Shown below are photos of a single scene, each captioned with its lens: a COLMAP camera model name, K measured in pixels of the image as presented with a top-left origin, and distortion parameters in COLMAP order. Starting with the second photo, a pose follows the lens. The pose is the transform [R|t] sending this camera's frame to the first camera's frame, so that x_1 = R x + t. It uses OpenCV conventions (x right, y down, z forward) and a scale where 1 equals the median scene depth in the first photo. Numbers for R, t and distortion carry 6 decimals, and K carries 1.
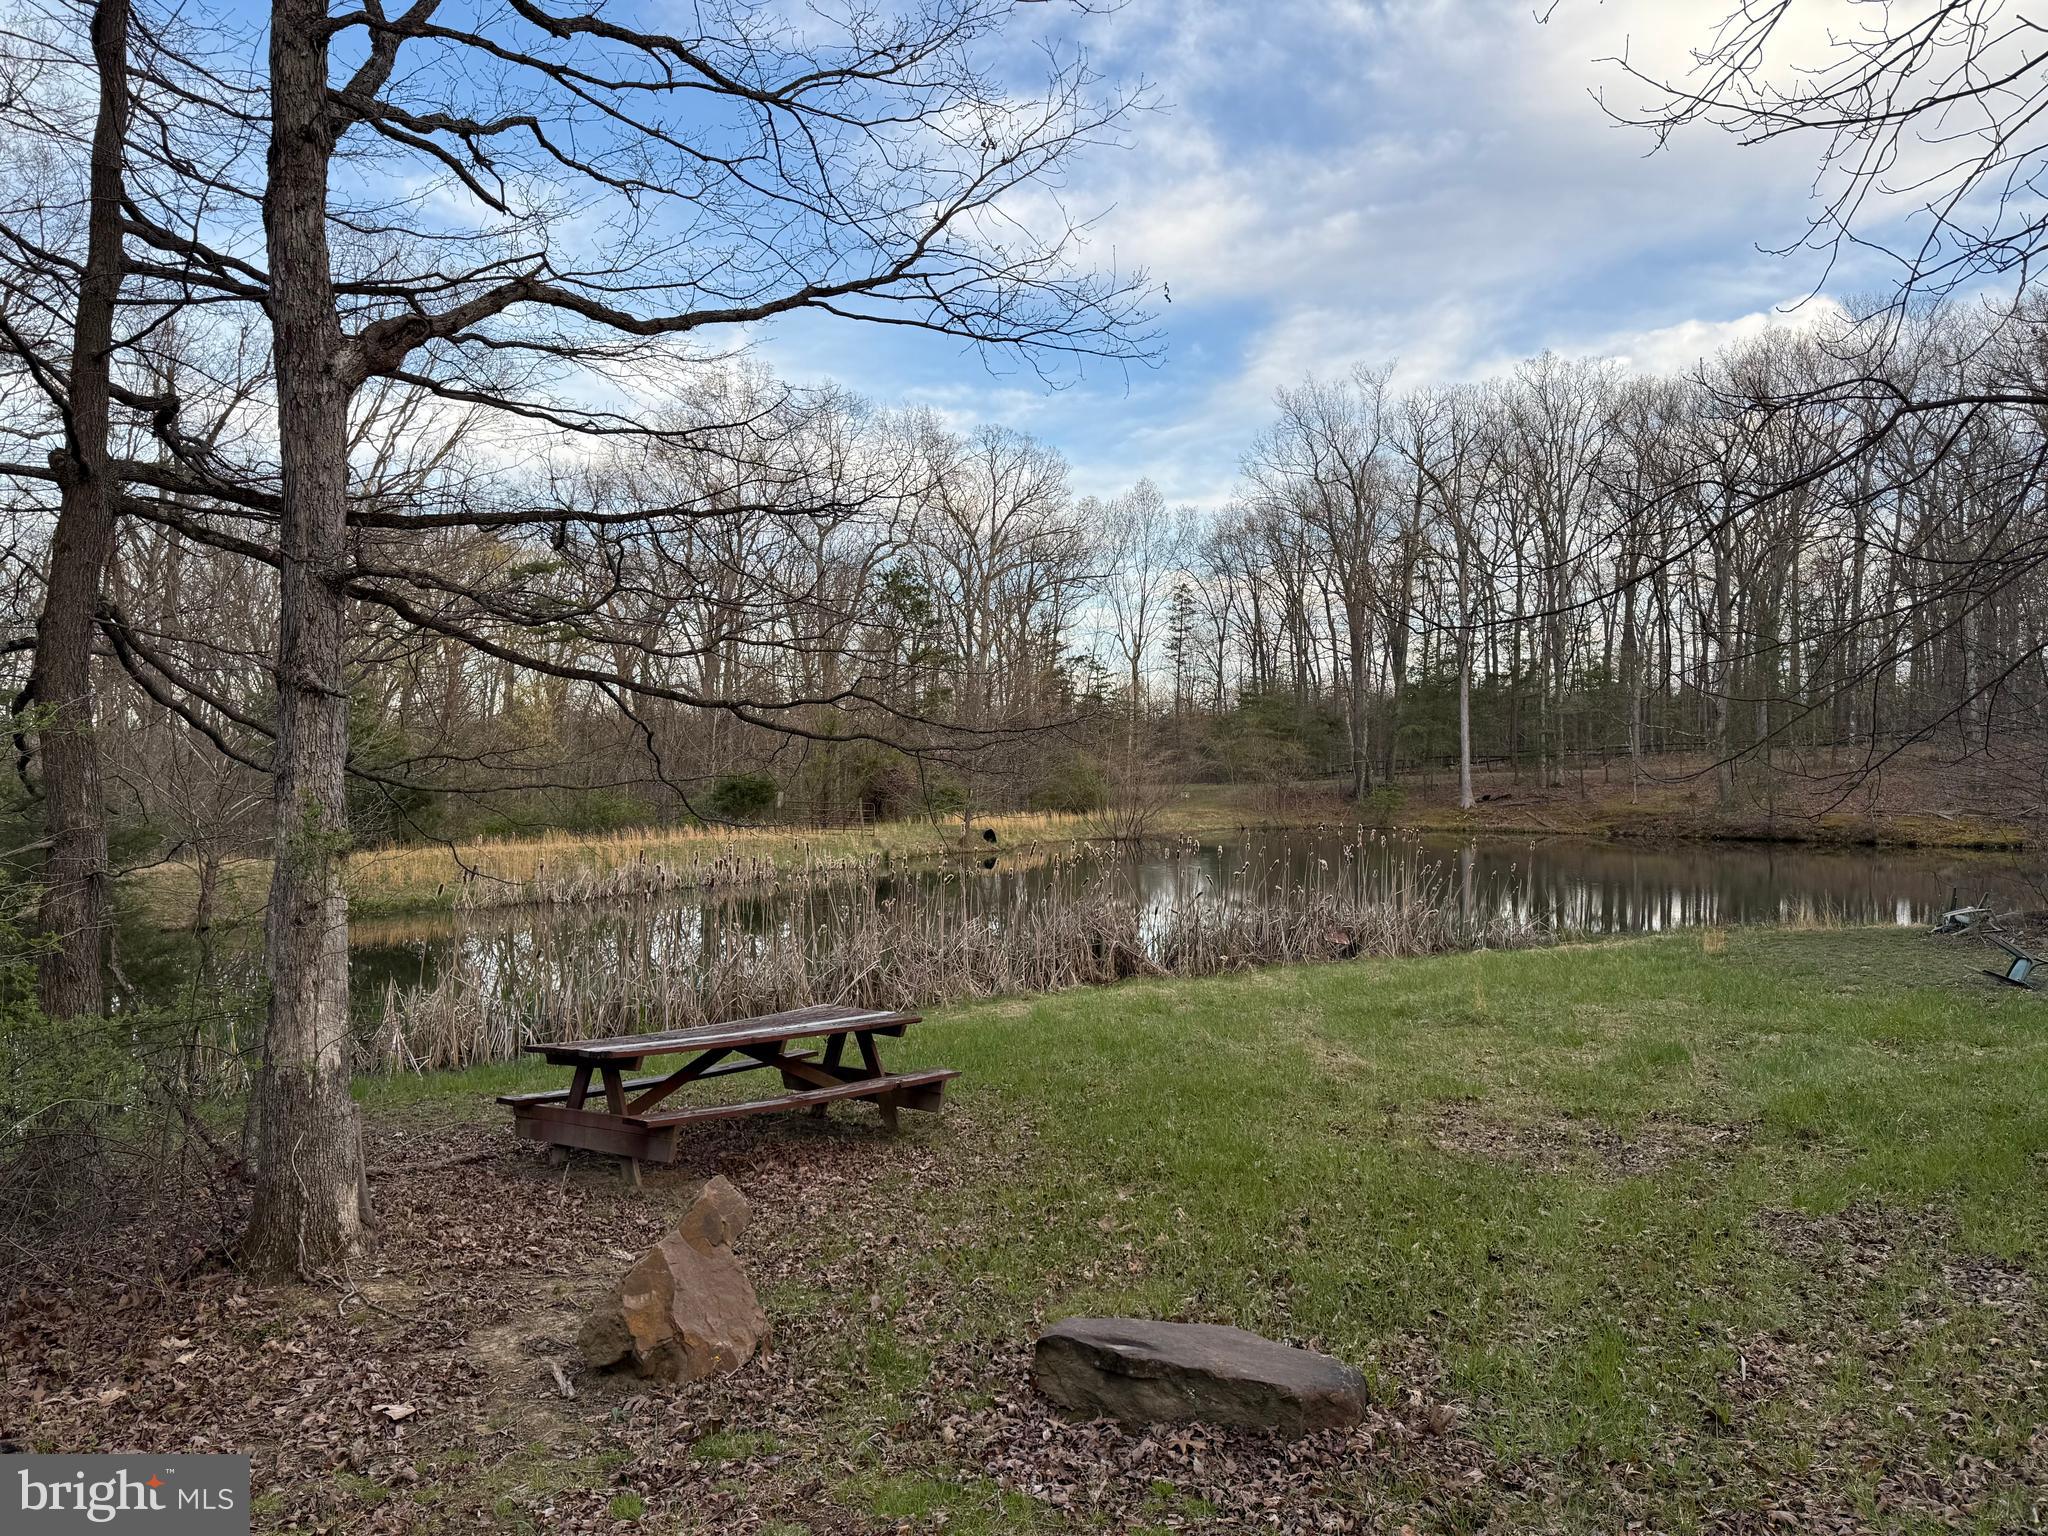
lens RADIAL K [[1433.6, 0, 1020.2], [0, 1433.6, 769.0], [0, 0, 1]] dist [0.138454, -0.197802]
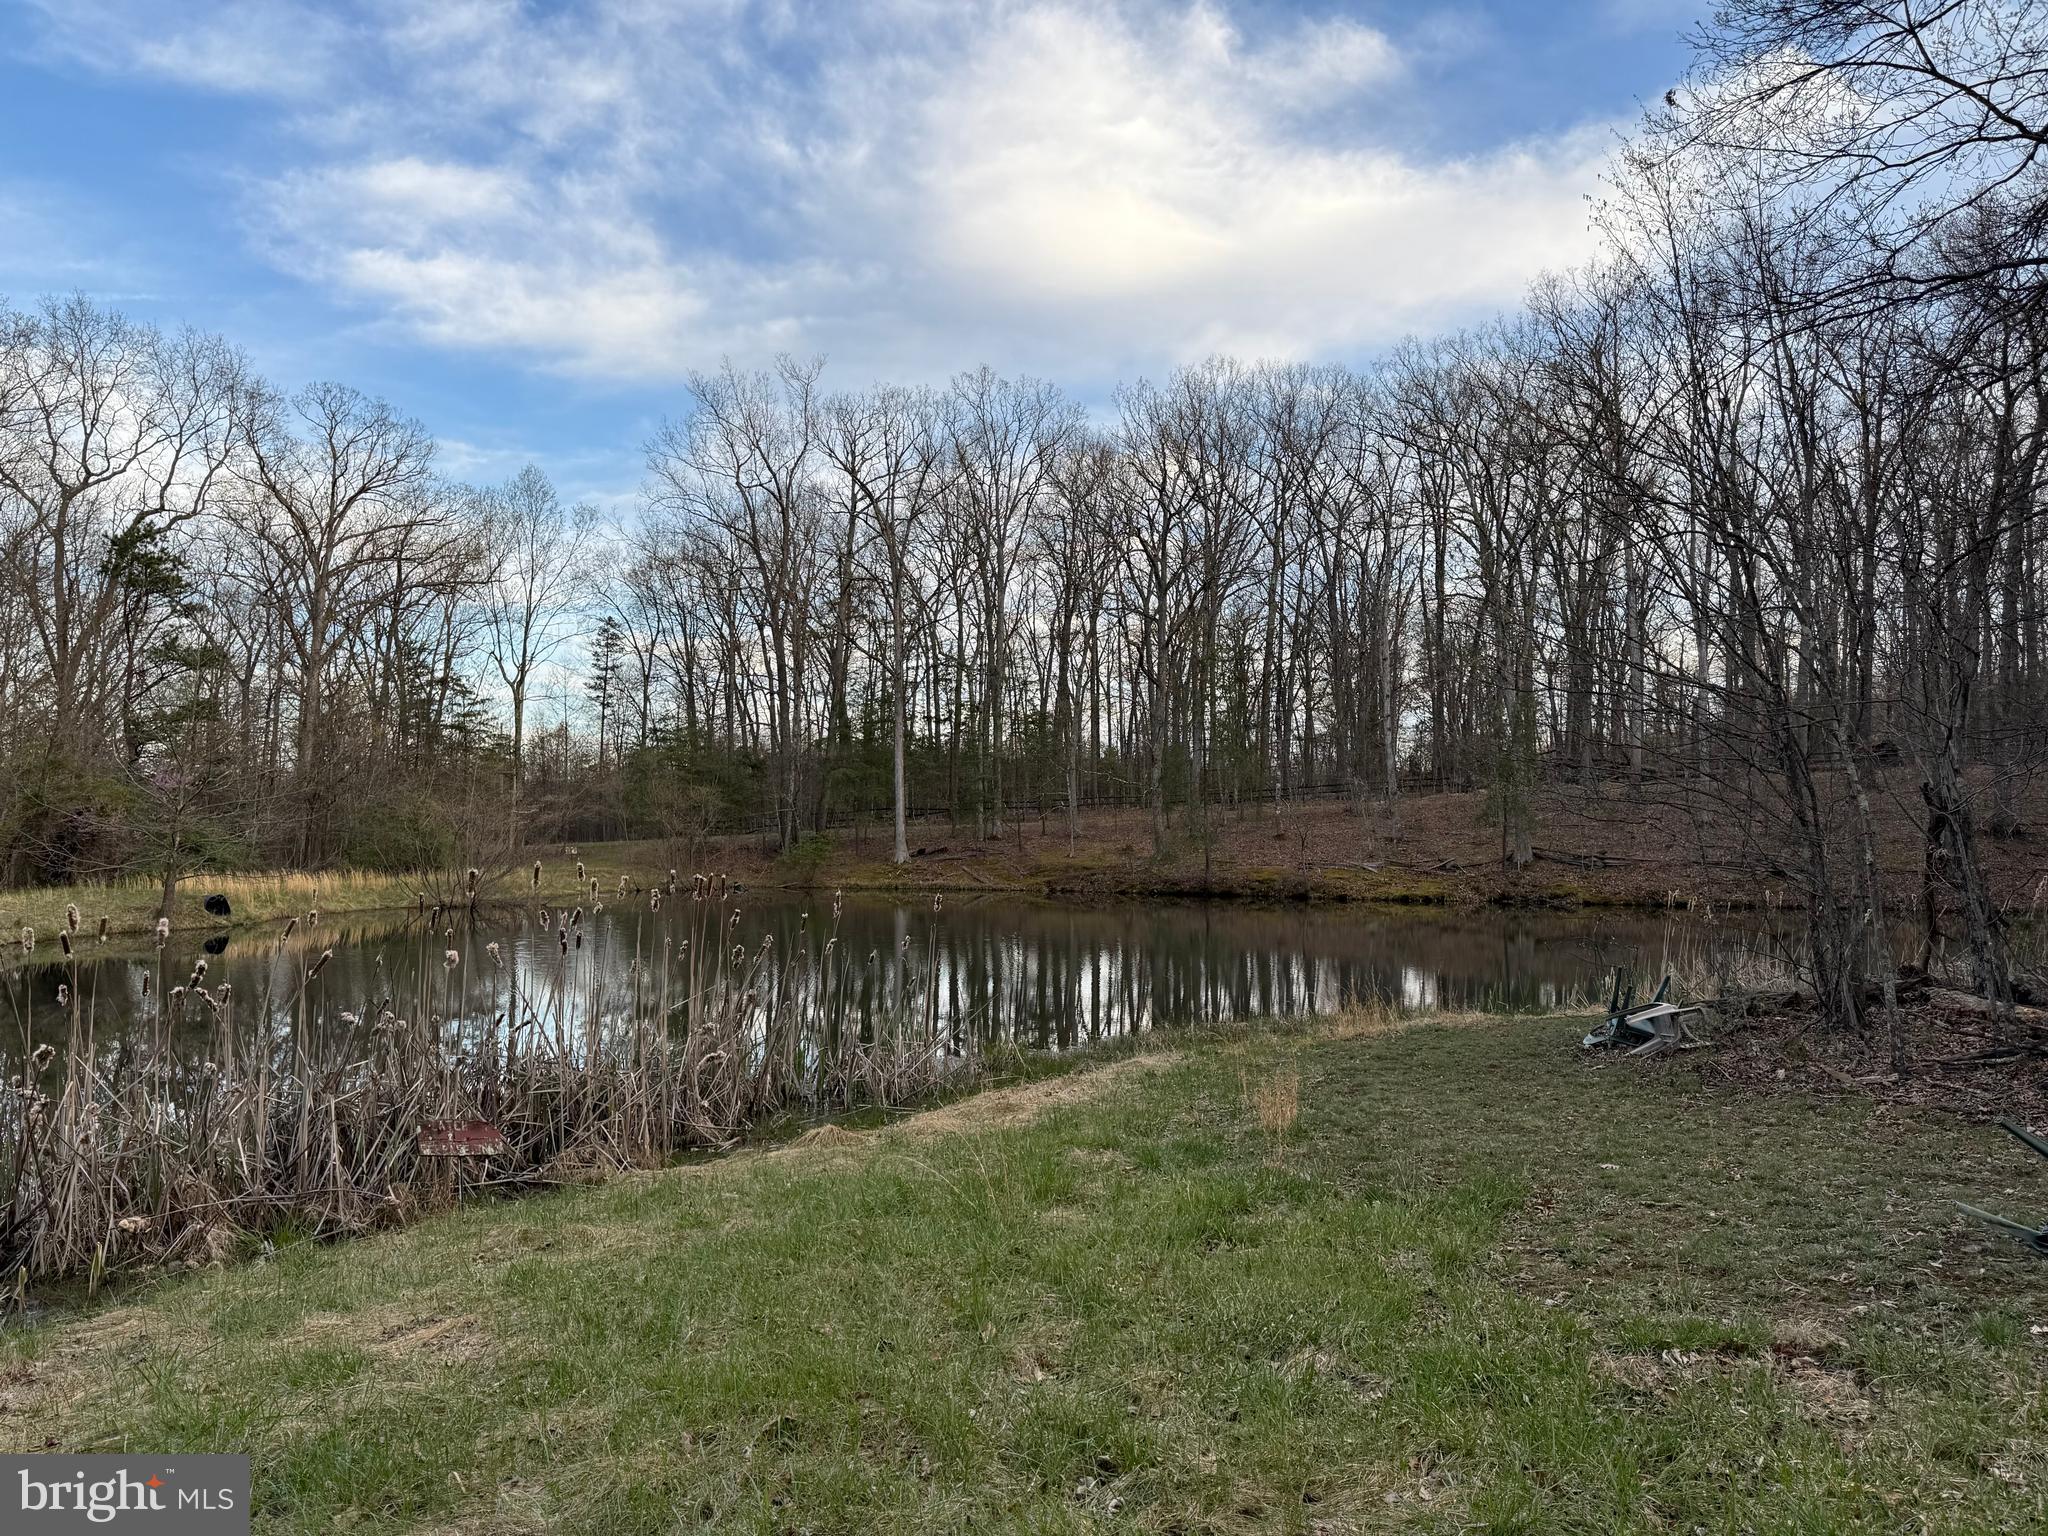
lens RADIAL K [[1433.6, 0, 1020.2], [0, 1433.6, 769.0], [0, 0, 1]] dist [0.138454, -0.197802]
pose [[0.932784, 0.020556, 0.359849, 0.184135], [-0.004640, 0.998975, -0.045036, 0.026478], [-0.360405, 0.040339, 0.931923, 0.483479]]
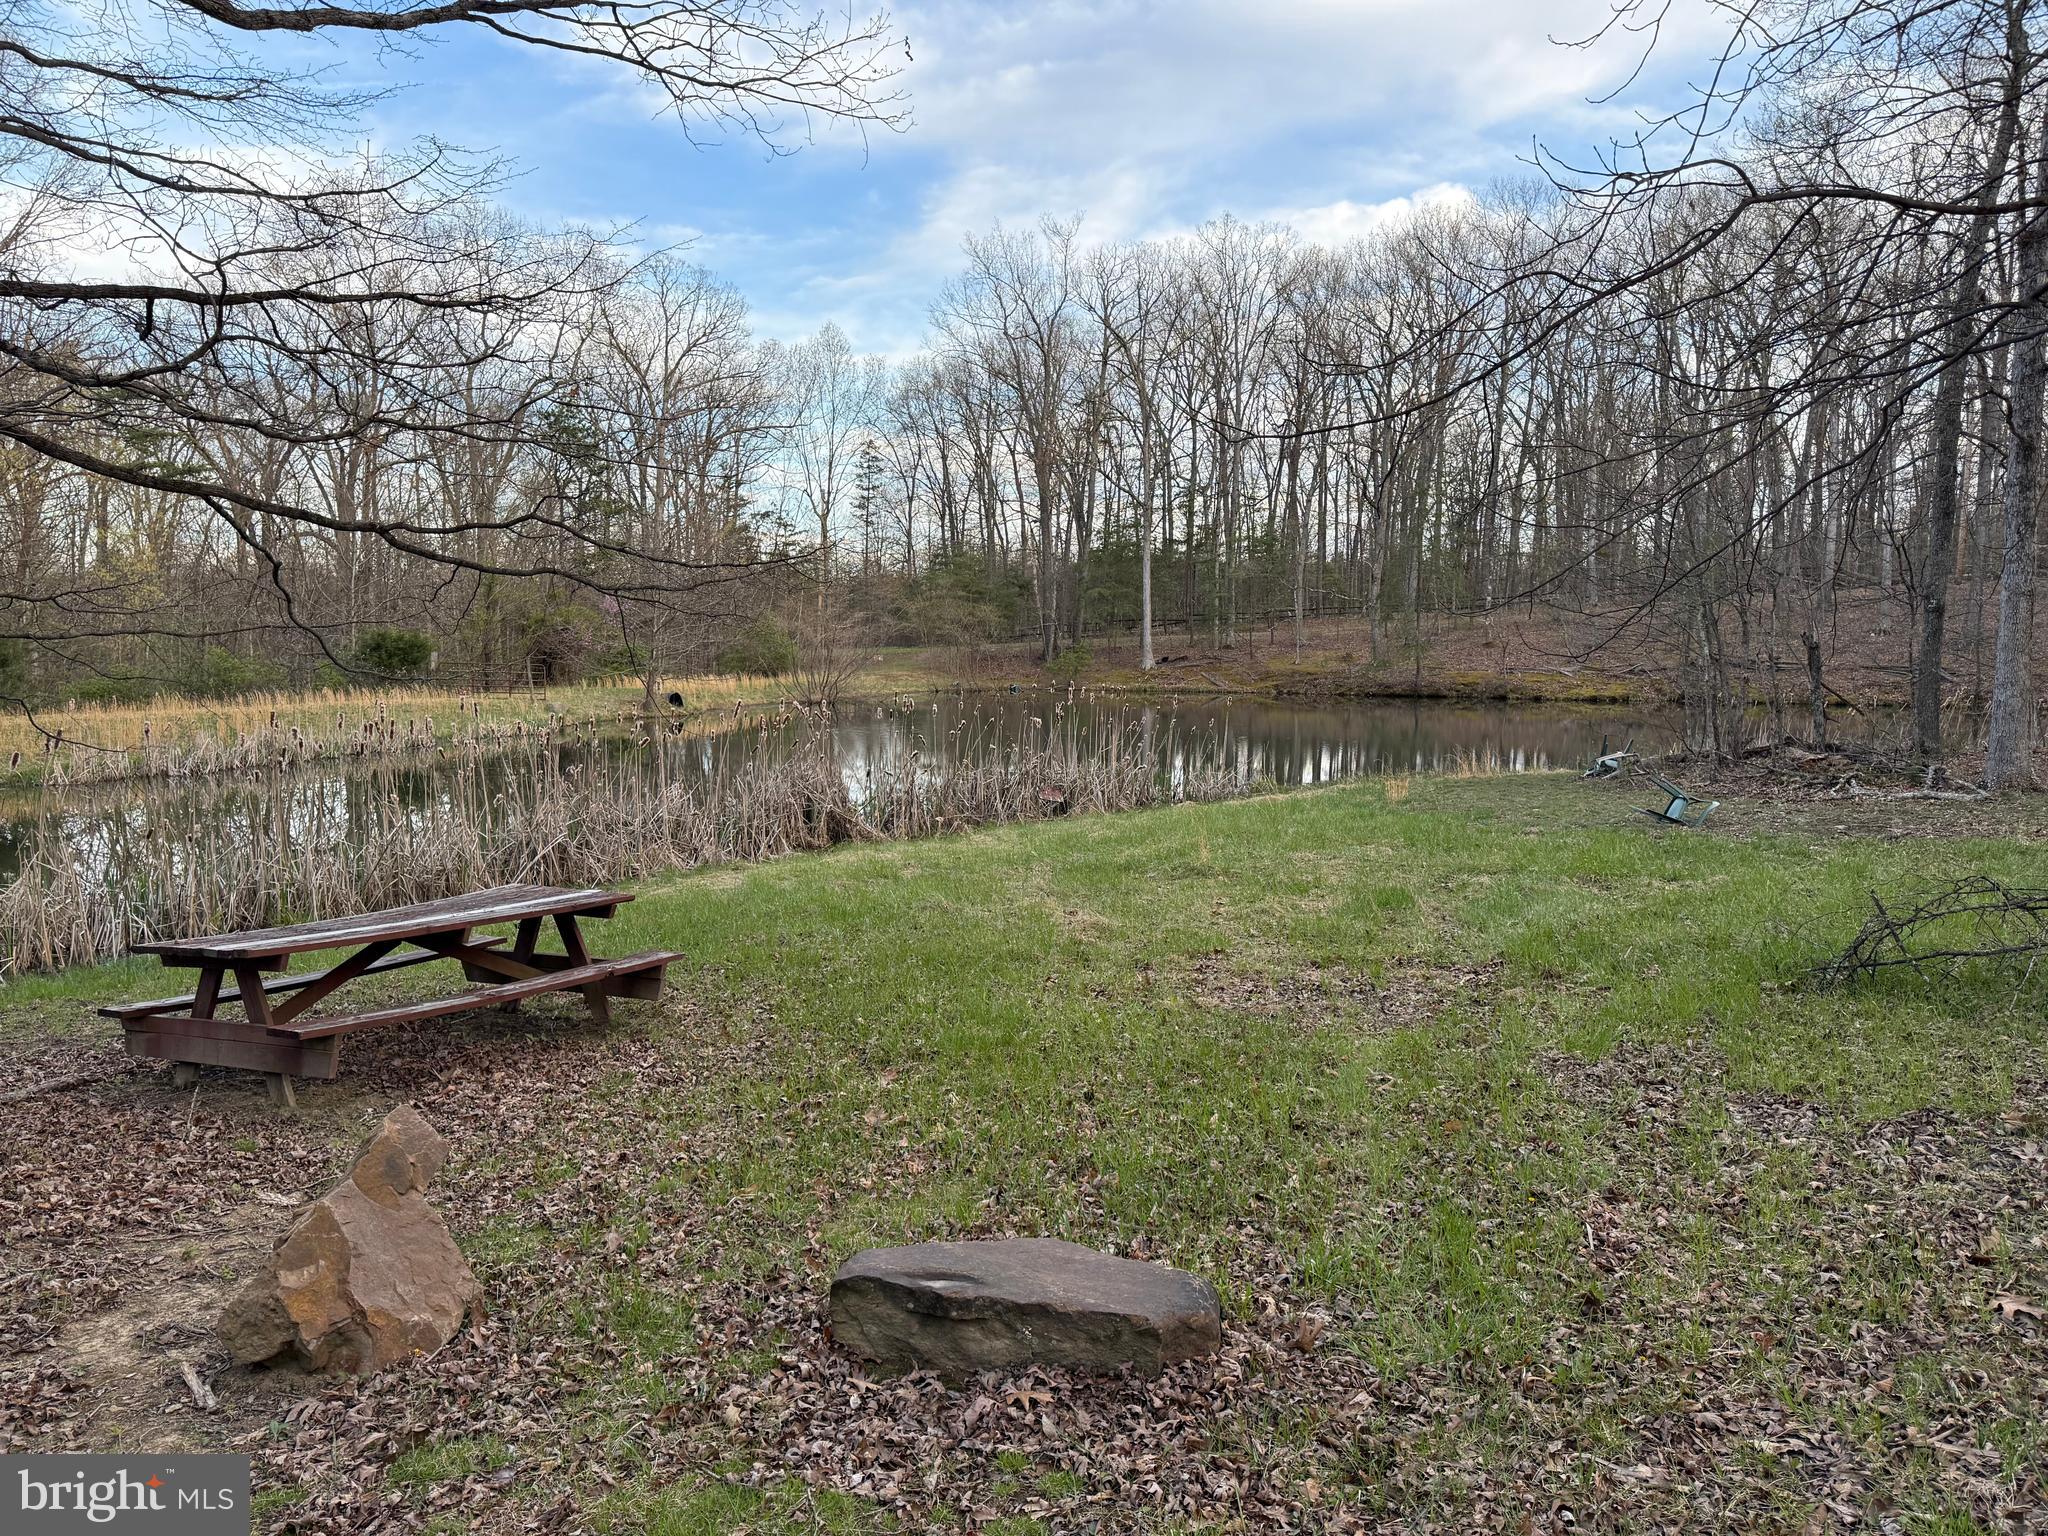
lens RADIAL K [[1432.9, 0, 1012.1], [0, 1432.9, 774.8], [0, 0, 1]] dist [0.168717, -0.316998]
pose [[0.977629, -0.019203, 0.209459, -0.011330], [-0.001358, 0.995227, 0.097577, 0.005777], [-0.210333, -0.095678, 0.972937, 0.042859]]
